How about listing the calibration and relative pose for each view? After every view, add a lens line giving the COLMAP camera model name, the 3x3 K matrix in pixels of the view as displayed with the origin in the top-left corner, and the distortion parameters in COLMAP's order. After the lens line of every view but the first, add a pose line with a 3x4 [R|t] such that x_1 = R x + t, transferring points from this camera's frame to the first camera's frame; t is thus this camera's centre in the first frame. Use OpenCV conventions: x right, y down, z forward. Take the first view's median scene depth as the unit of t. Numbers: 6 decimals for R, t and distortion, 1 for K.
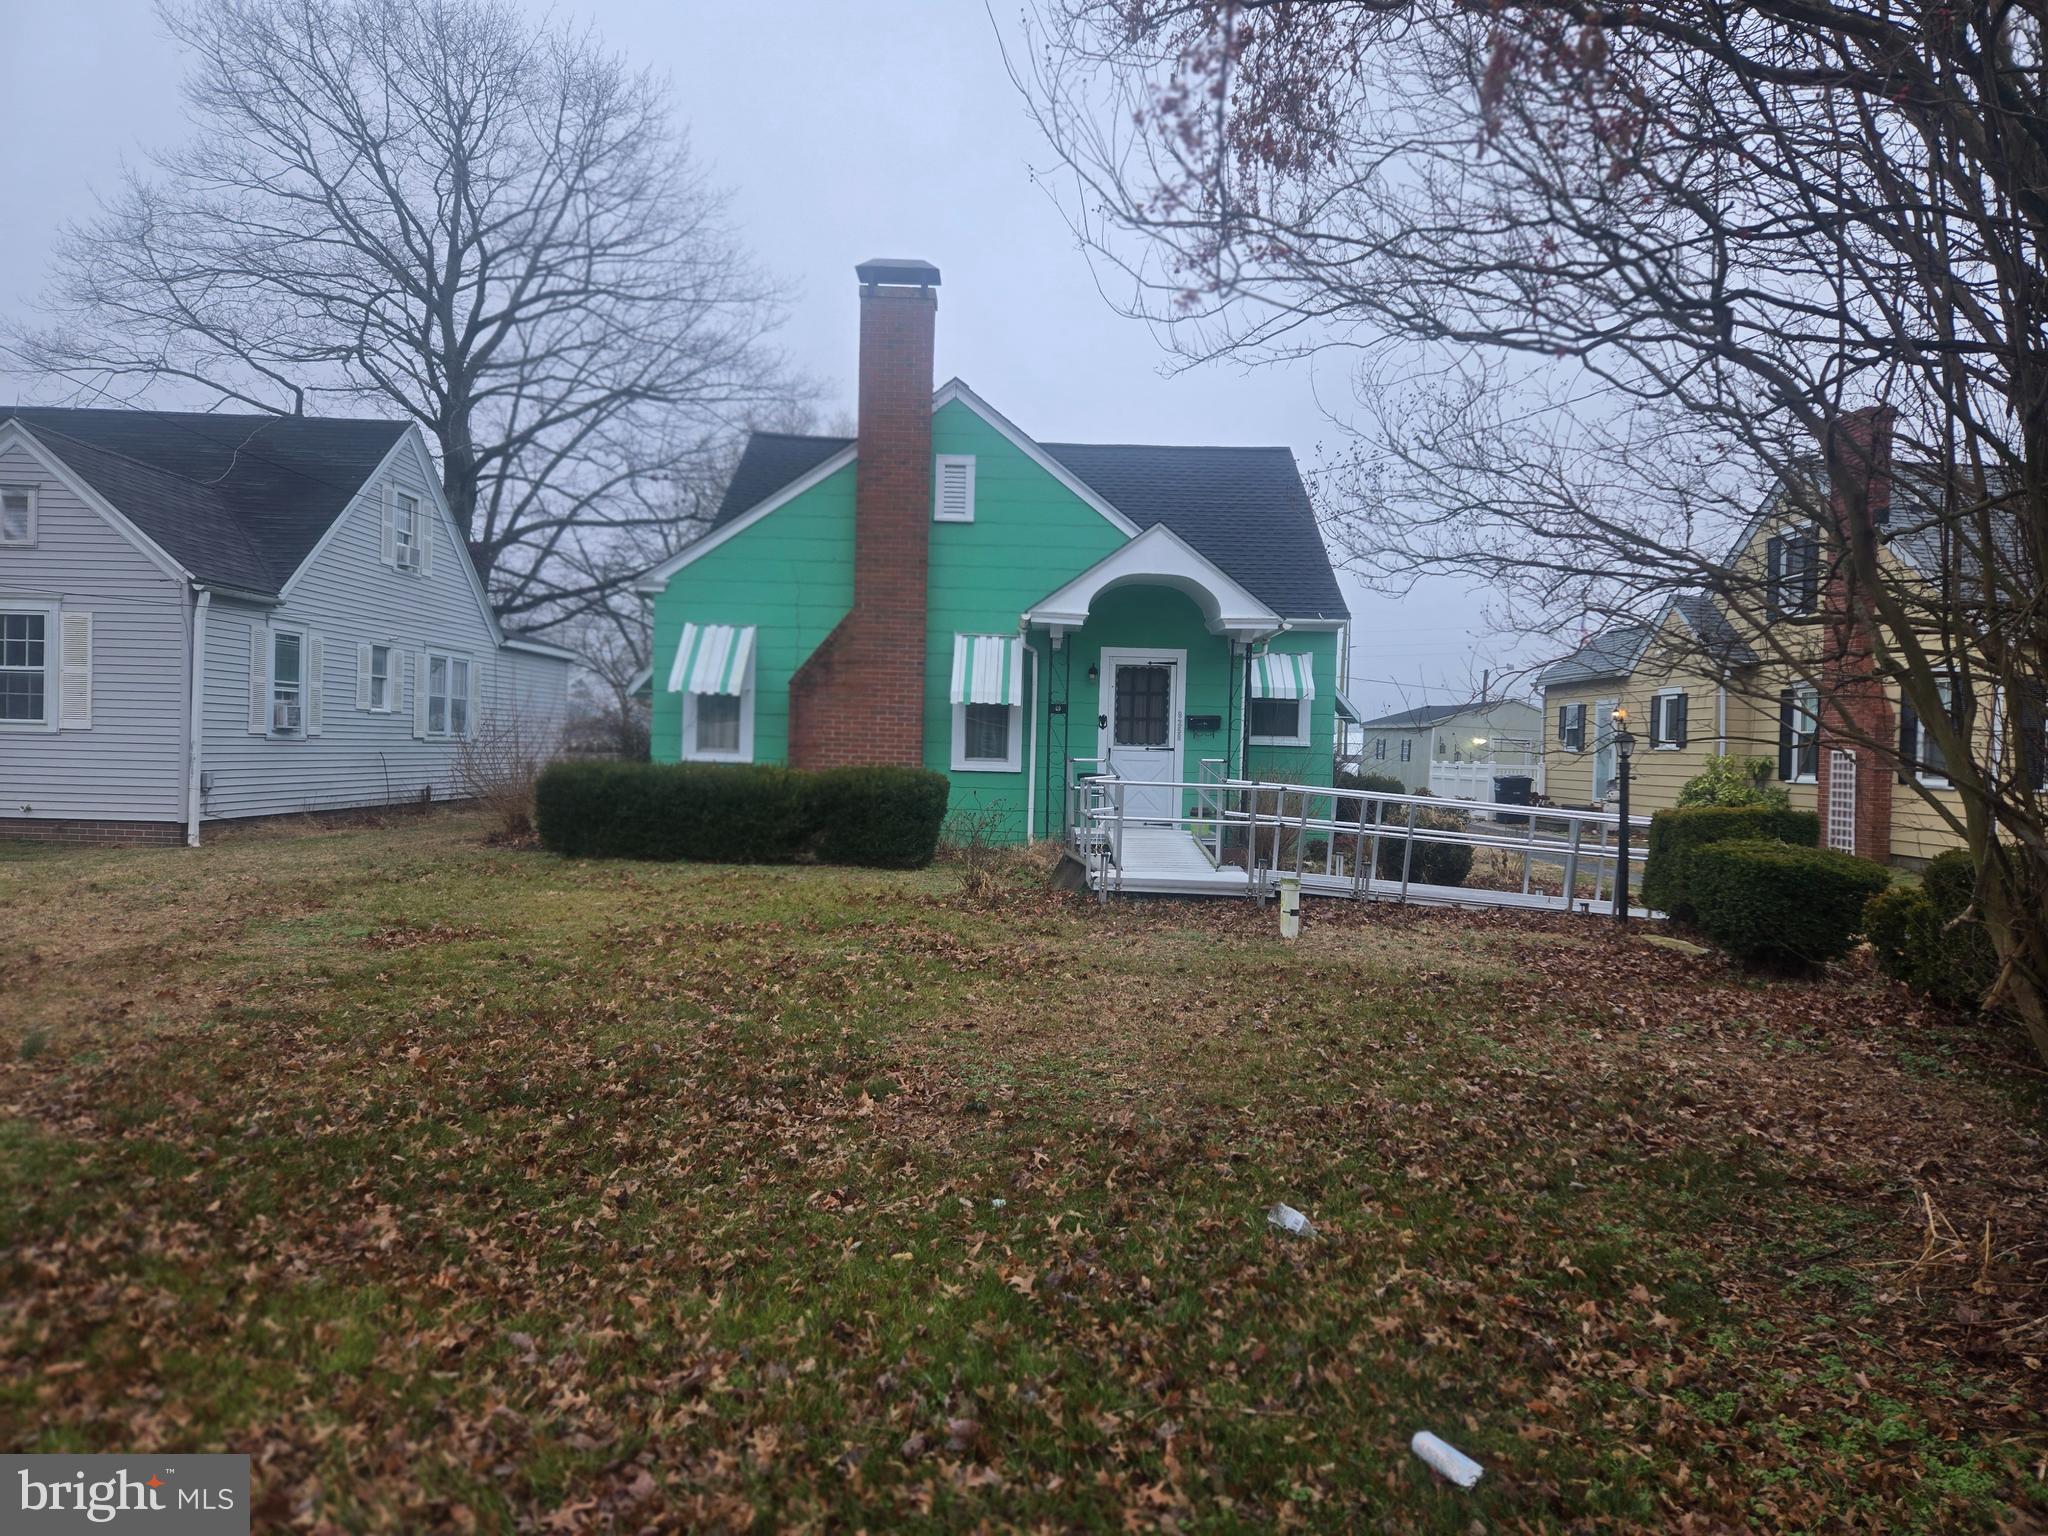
lens RADIAL K [[1375.0, 0, 1024.0], [0, 1375.0, 768.0], [0, 0, 1]] dist [0.074893, -0.055248]
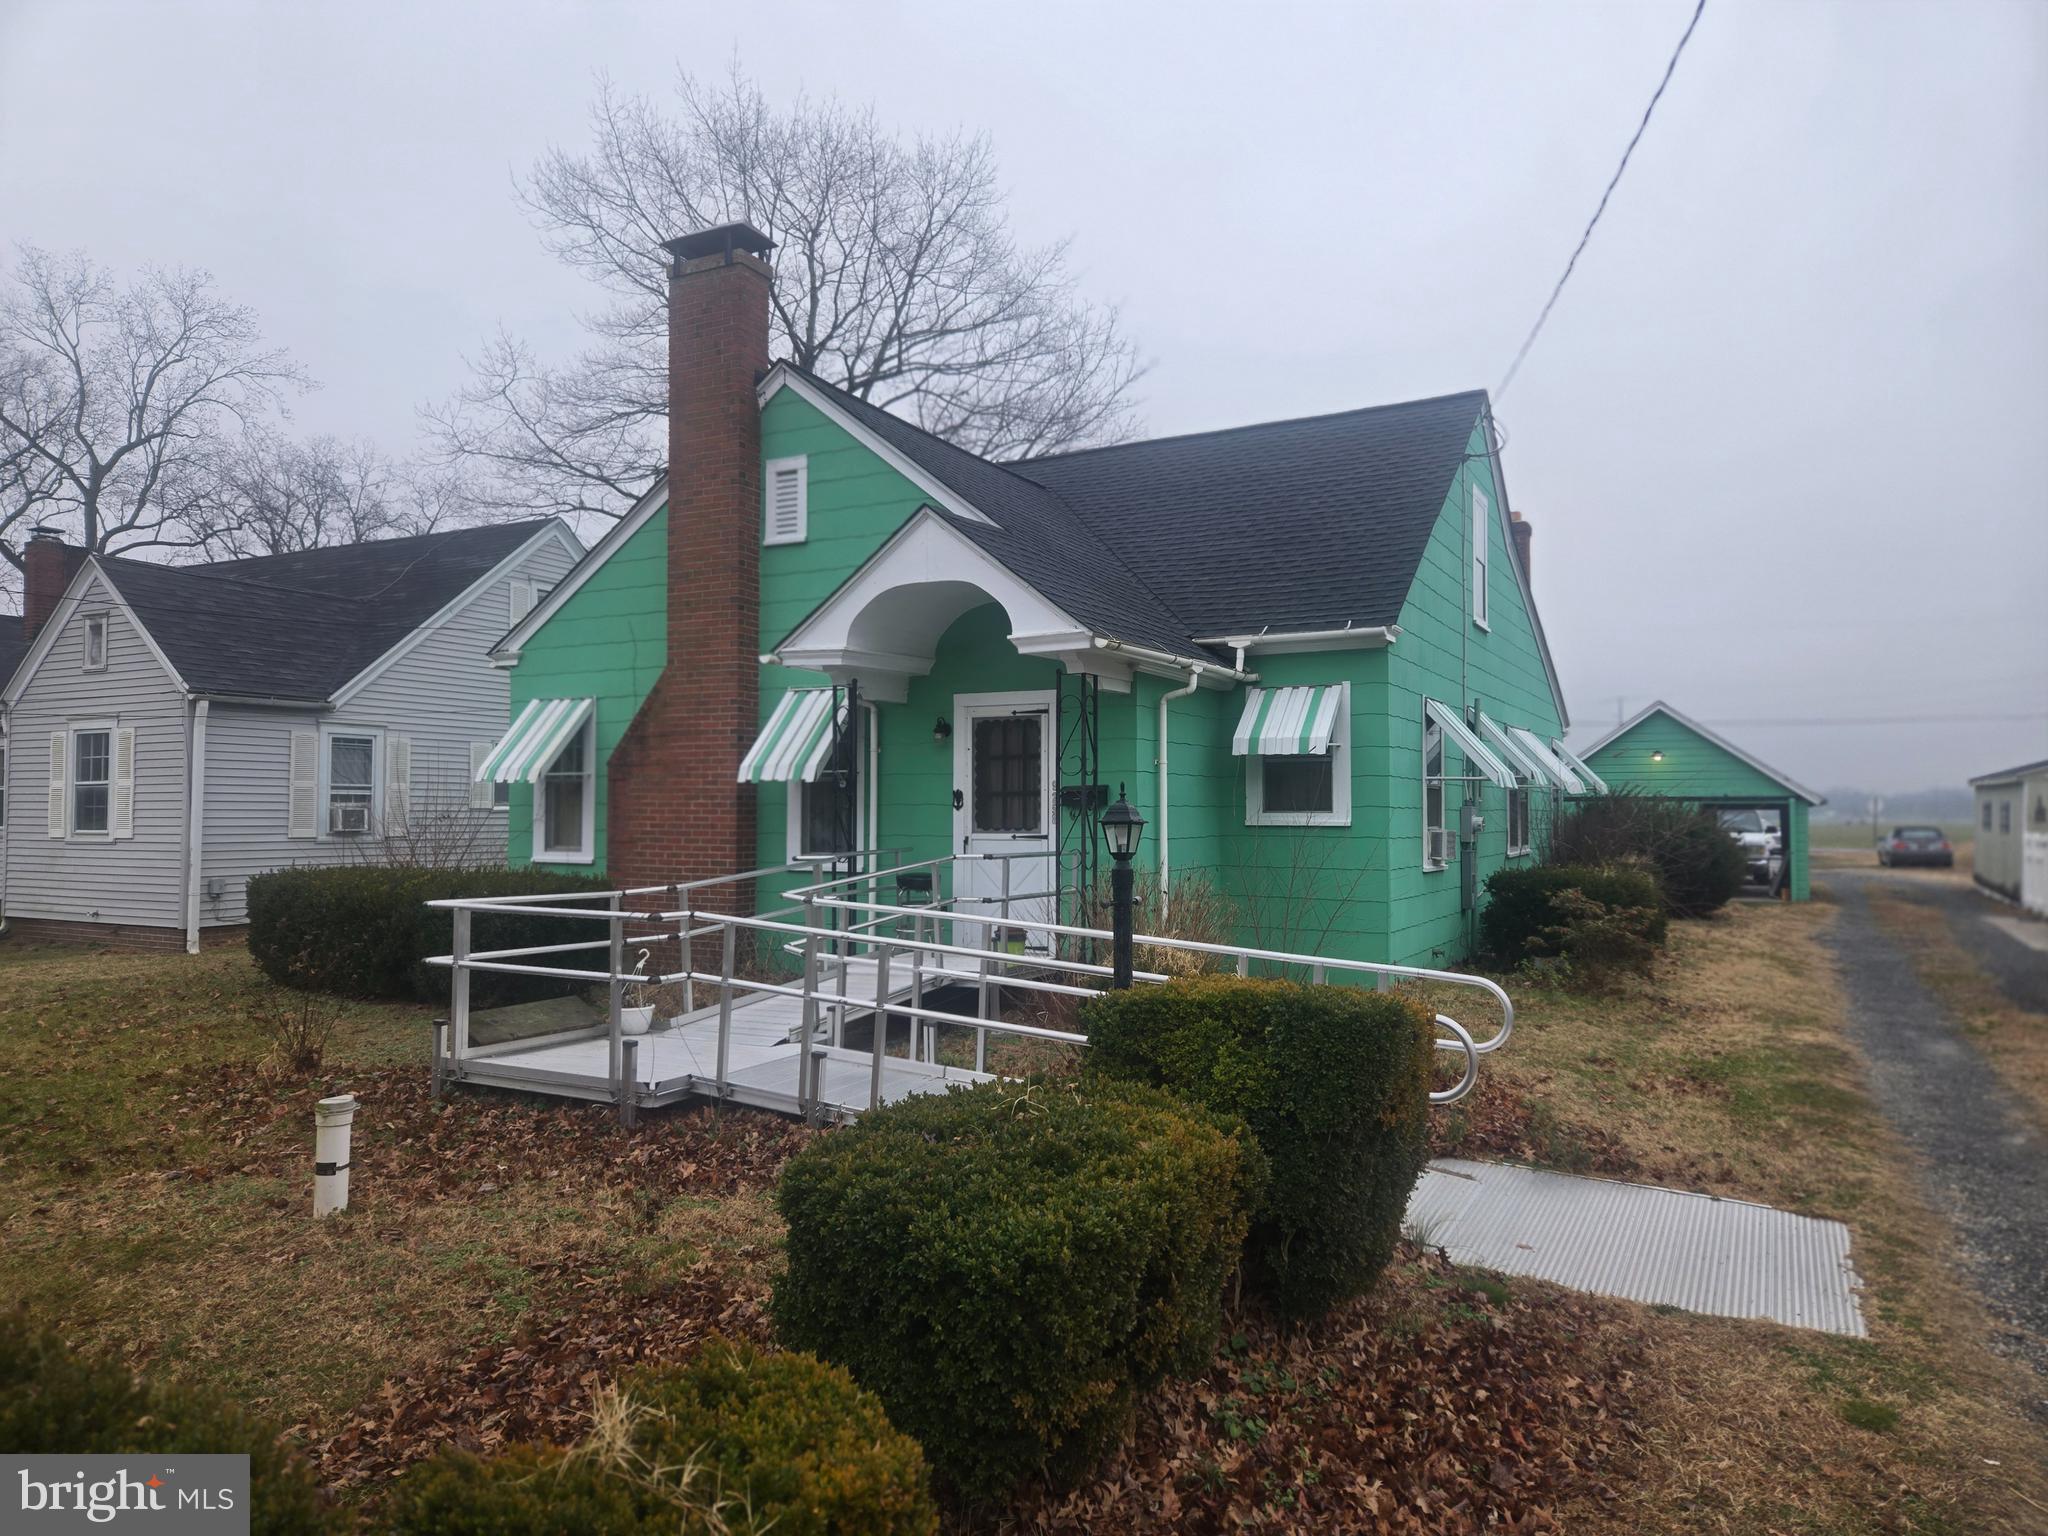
lens RADIAL K [[1375.0, 0, 1024.0], [0, 1375.0, 768.0], [0, 0, 1]] dist [0.074893, -0.055248]
pose [[0.879460, -0.041876, -0.474126, 0.623737], [0.014768, 0.998043, -0.060756, -0.009645], [0.475743, 0.046431, 0.878358, 0.584609]]
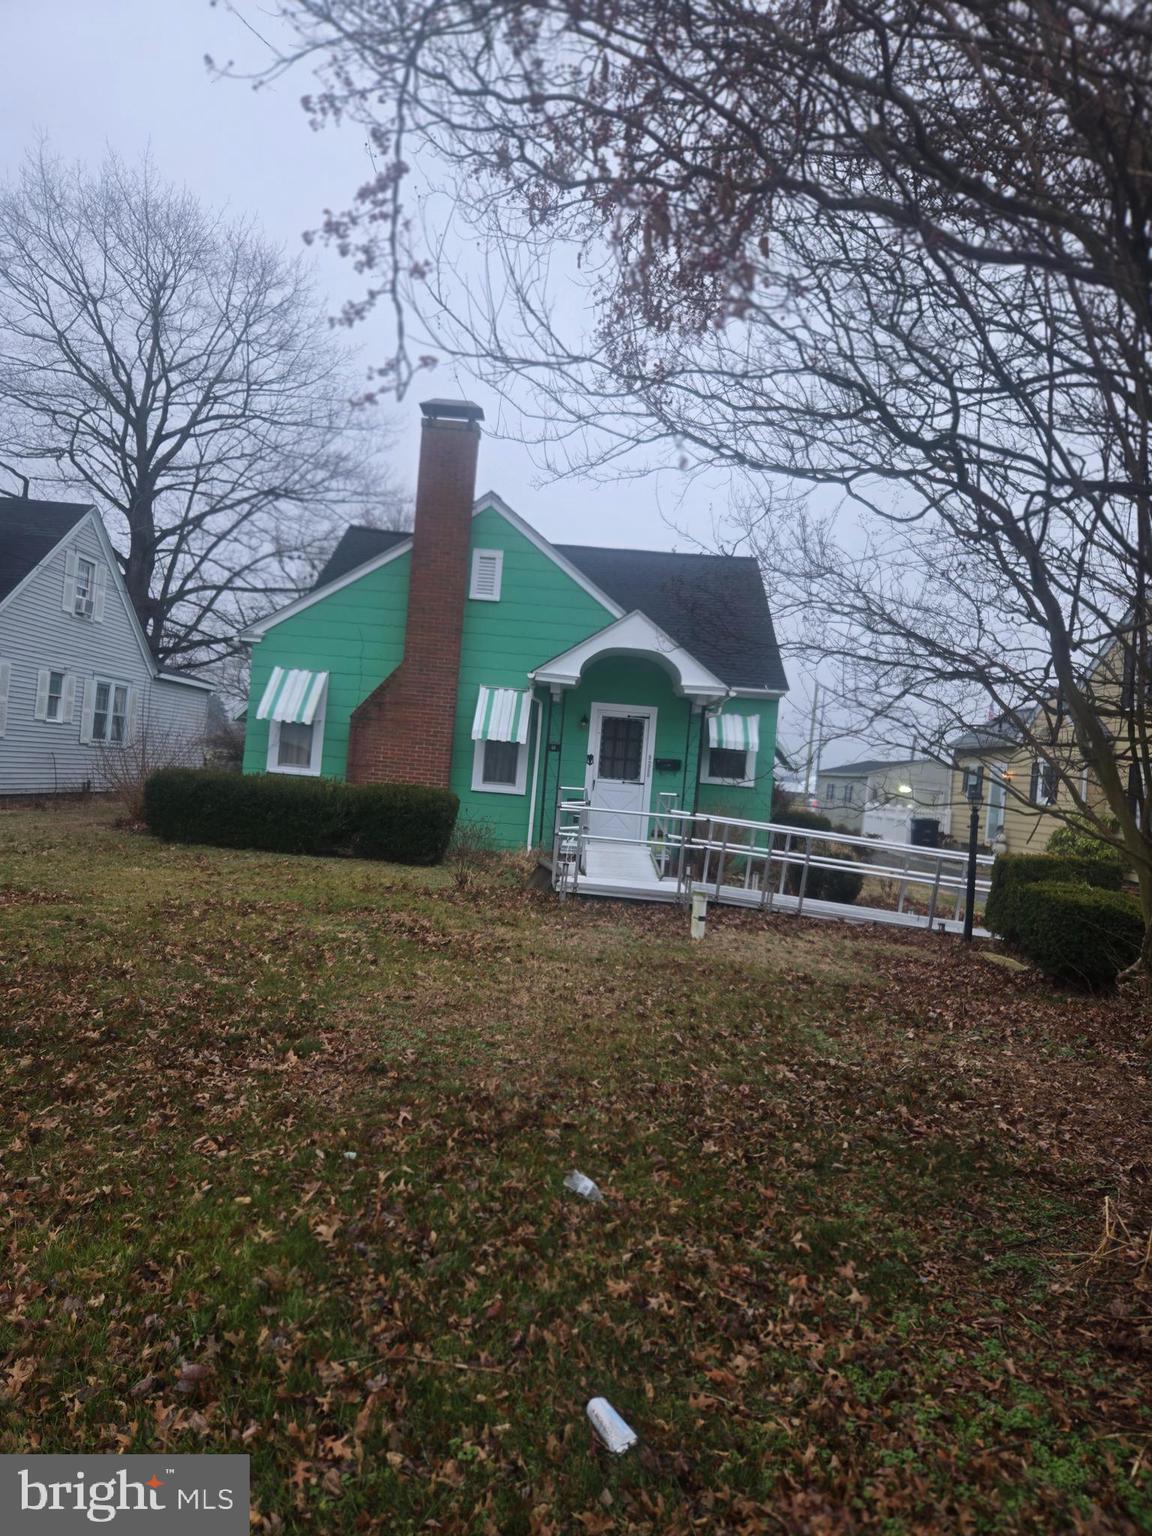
lens RADIAL K [[1036.0, 0, 555.3], [0, 1036.0, 765.2], [0, 0, 1]] dist [0.066741, -0.053900]
pose [[0.998220, 0.055160, -0.022662, 0.069442], [-0.055673, 0.998191, -0.022691, -0.006401], [0.021369, 0.023912, 0.999486, 0.035147]]
